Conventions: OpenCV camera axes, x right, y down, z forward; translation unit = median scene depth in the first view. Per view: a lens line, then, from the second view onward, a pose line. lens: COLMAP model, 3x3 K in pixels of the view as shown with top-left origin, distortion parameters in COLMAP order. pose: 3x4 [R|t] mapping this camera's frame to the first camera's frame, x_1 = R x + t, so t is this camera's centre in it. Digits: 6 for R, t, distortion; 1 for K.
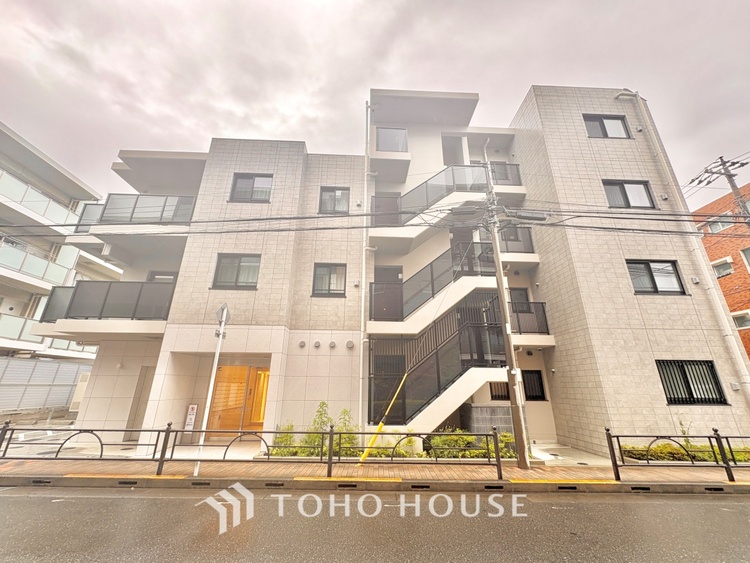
lens RADIAL K [[293.4, 0, 371.3], [0, 293.4, 287.3], [0, 0, 1]] dist [-0.000787, 0.000021]
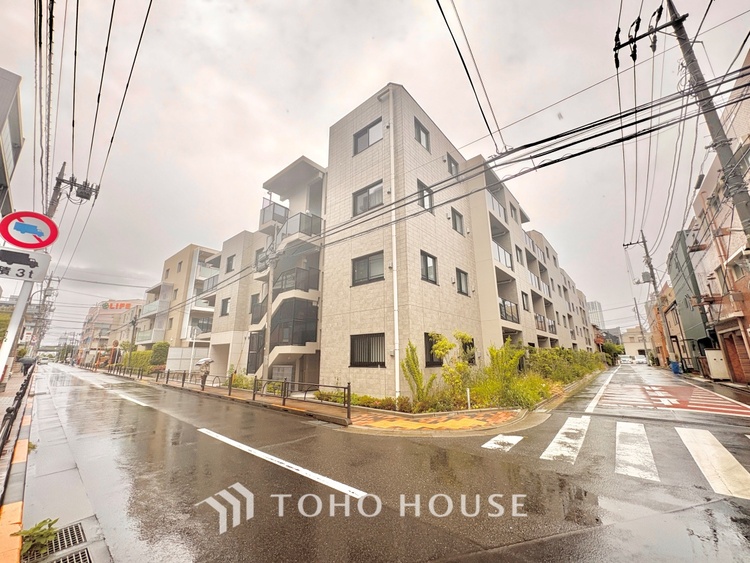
lens RADIAL K [[299.2, 0, 375.0], [0, 299.2, 281.5], [0, 0, 1]] dist [0.001058, 0.000113]
pose [[0.747216, -0.178549, -0.640148, 1.930215], [0.230840, 0.972990, -0.001936, 0.028675], [0.623203, -0.146325, 0.768249, 0.023674]]
